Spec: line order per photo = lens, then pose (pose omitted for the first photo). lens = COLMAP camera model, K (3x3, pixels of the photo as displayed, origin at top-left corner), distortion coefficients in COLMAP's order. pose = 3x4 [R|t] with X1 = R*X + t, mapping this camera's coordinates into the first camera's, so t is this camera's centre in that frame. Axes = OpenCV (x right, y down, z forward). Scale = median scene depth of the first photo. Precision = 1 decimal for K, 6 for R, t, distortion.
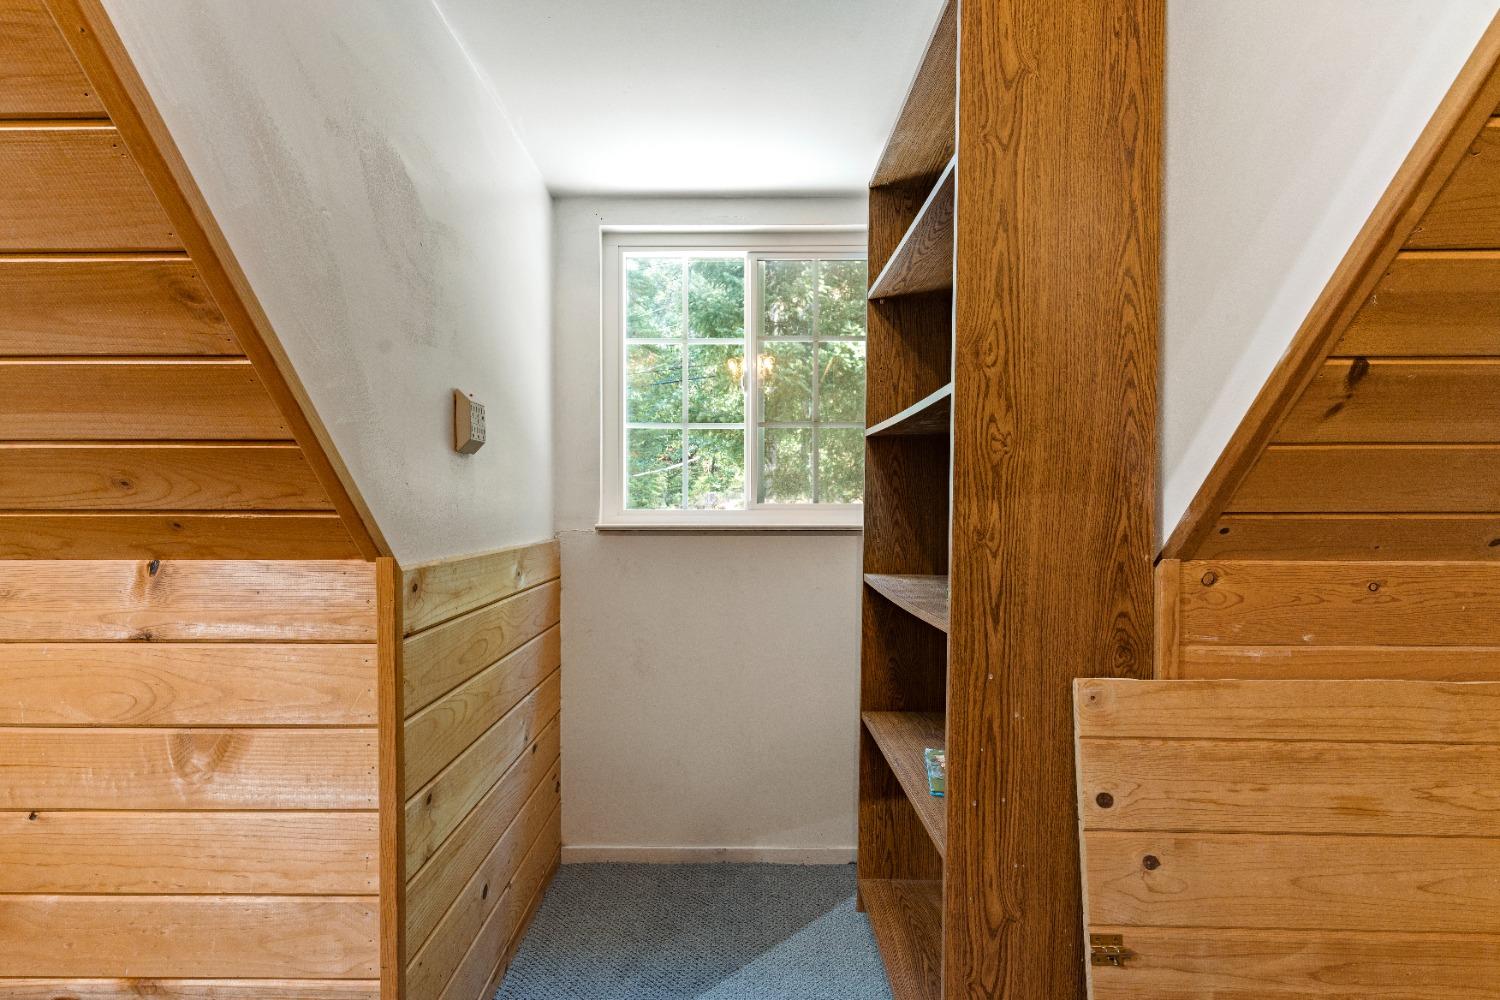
lens RADIAL K [[725.1, 0, 753.5], [0, 725.1, 503.7], [0, 0, 1]] dist [-0.001674, -0.000491]
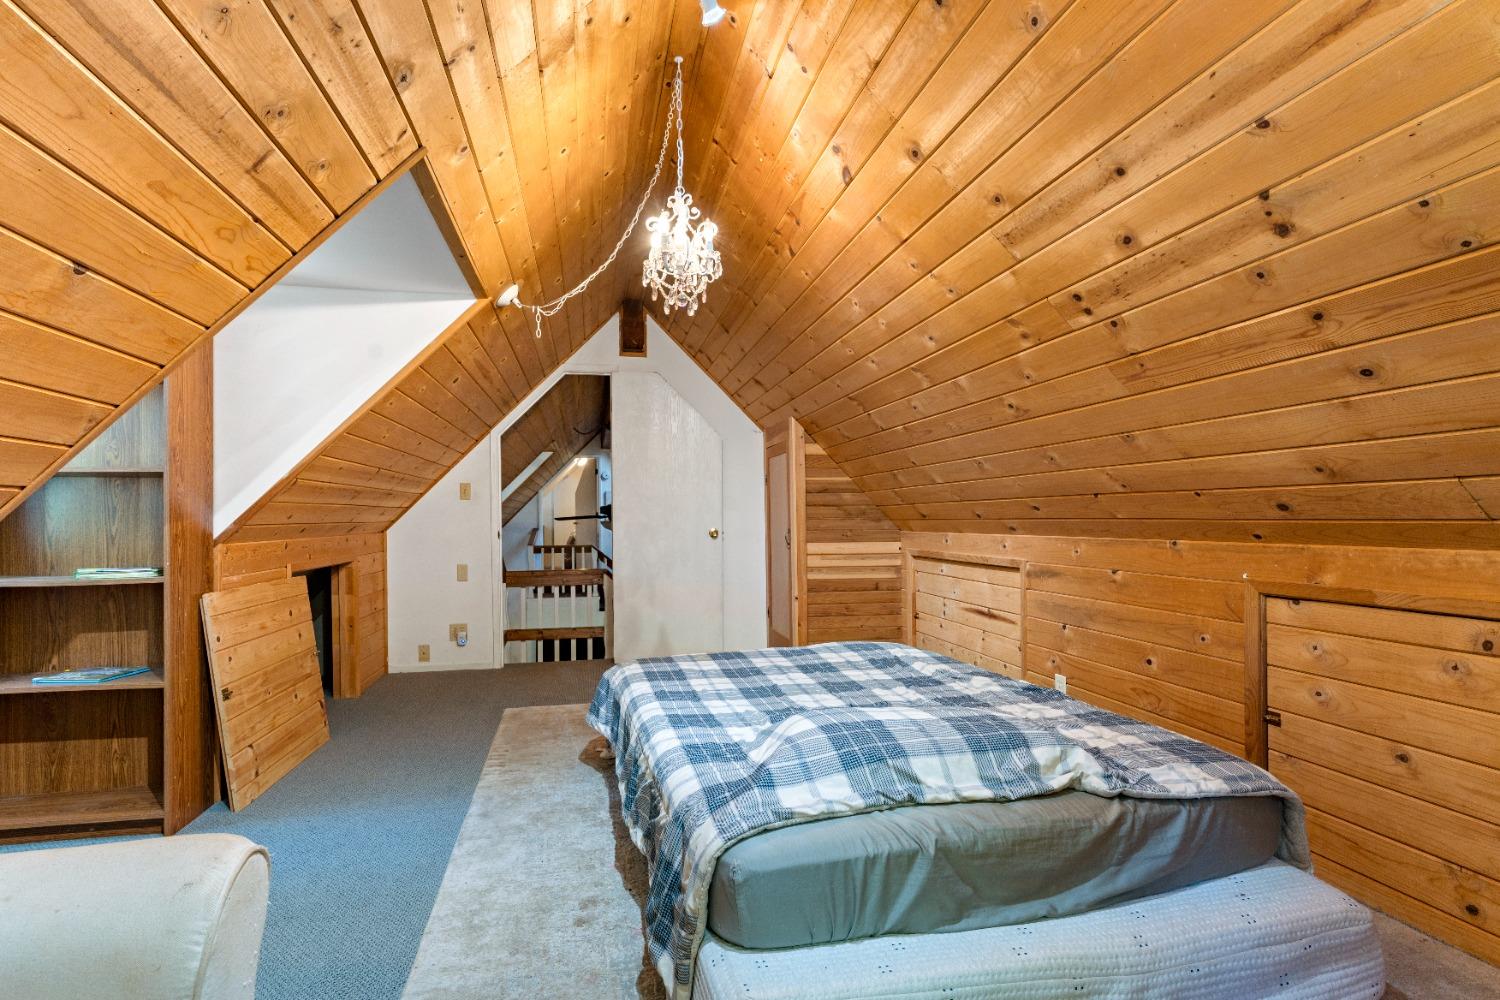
lens RADIAL K [[725.1, 0, 753.5], [0, 725.1, 503.7], [0, 0, 1]] dist [-0.001674, -0.000491]
pose [[-0.225523, 0.013659, 0.974142, -2.433076], [0.026055, 0.999629, -0.007985, 0.004849], [-0.973889, 0.023581, -0.225795, -0.264041]]
